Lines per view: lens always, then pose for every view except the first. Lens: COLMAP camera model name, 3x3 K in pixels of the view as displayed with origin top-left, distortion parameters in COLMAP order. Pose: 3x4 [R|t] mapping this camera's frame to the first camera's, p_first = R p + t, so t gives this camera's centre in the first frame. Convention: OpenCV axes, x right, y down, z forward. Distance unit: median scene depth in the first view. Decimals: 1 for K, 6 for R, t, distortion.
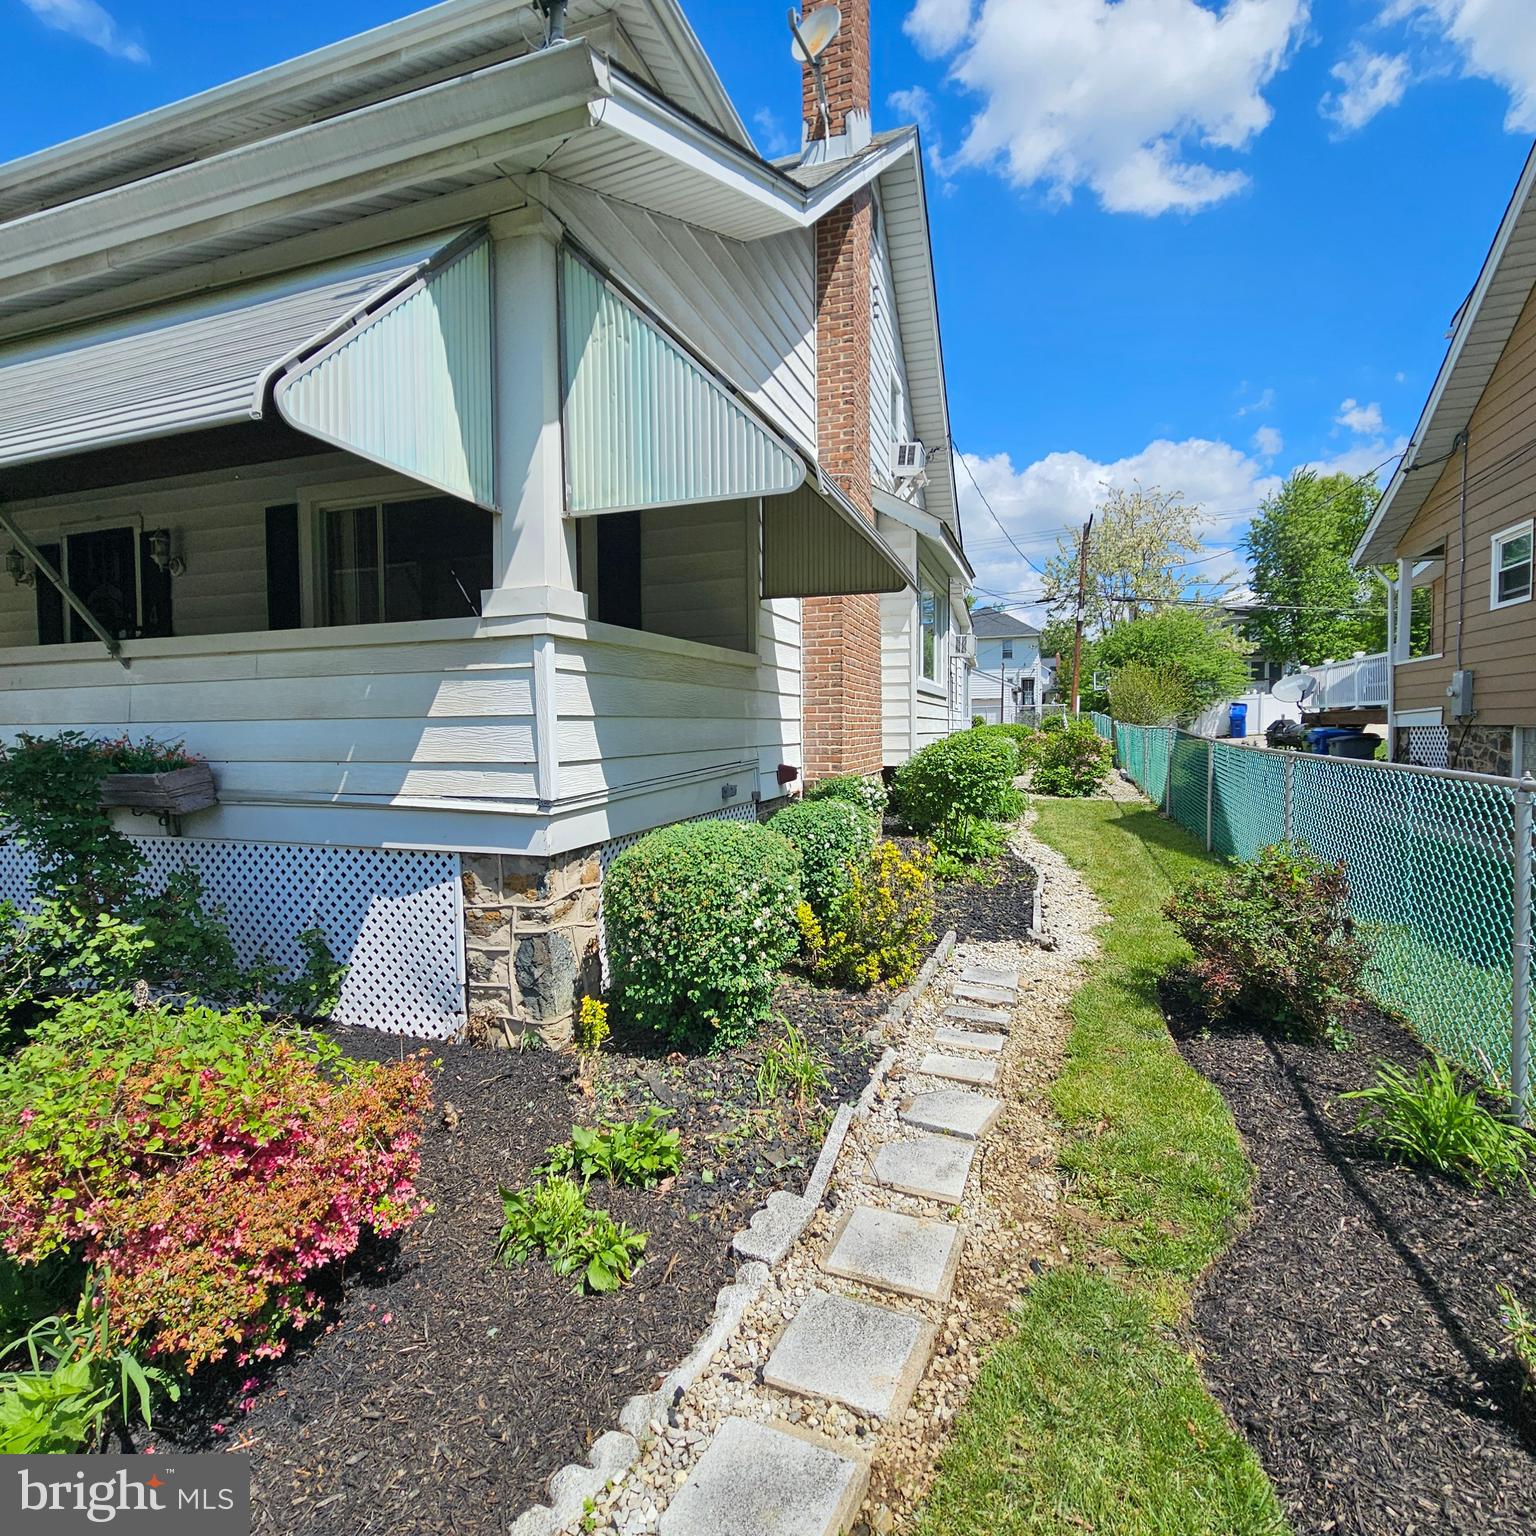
lens RADIAL K [[852.1, 0, 763.4], [0, 852.1, 767.5], [0, 0, 1]] dist [0.002463, -0.001018]
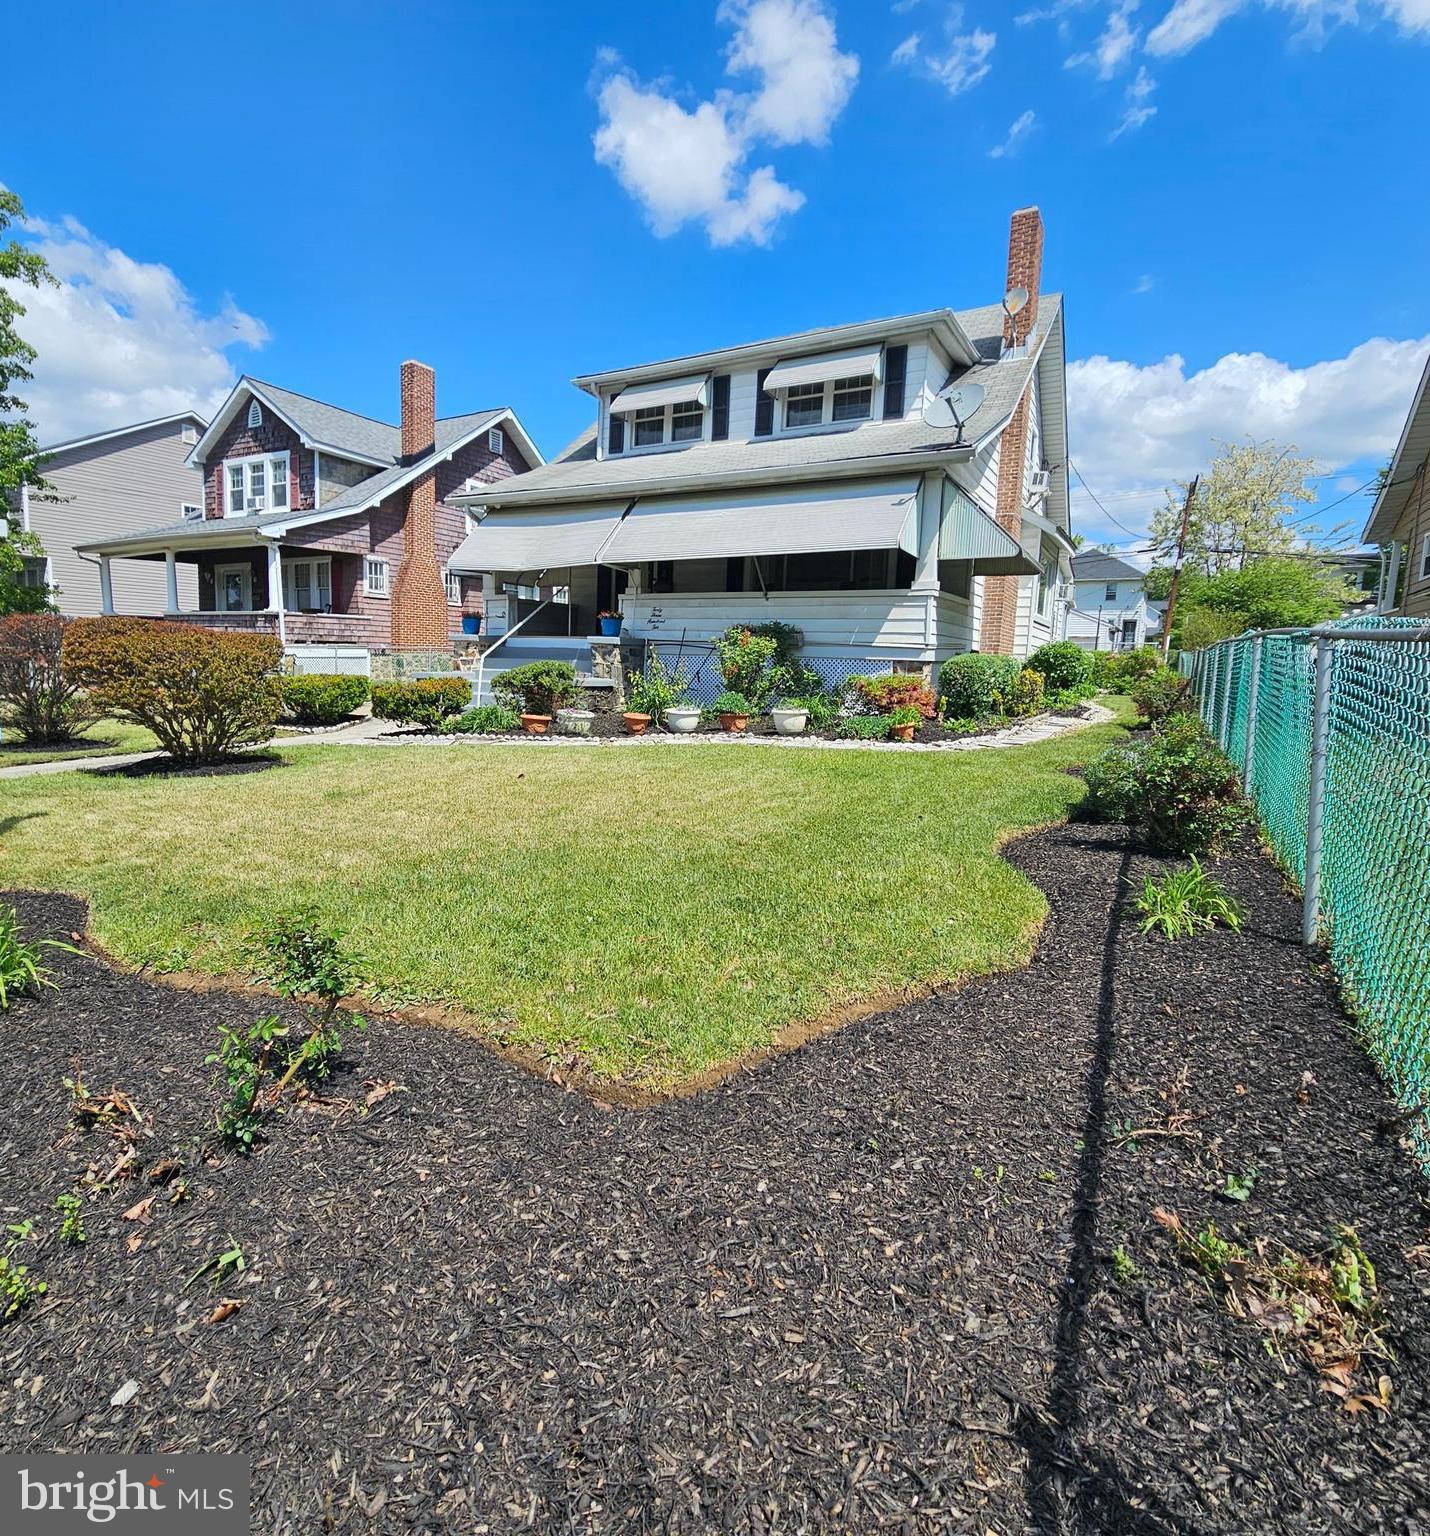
lens RADIAL K [[857.4, 0, 651.4], [0, 857.4, 767.2], [0, 0, 1]] dist [0.004083, 0.000518]
pose [[0.976817, 0.065819, -0.203707, -0.324672], [-0.050217, 0.995461, 0.080840, 0.165923], [0.208103, -0.068736, 0.975689, -1.415269]]
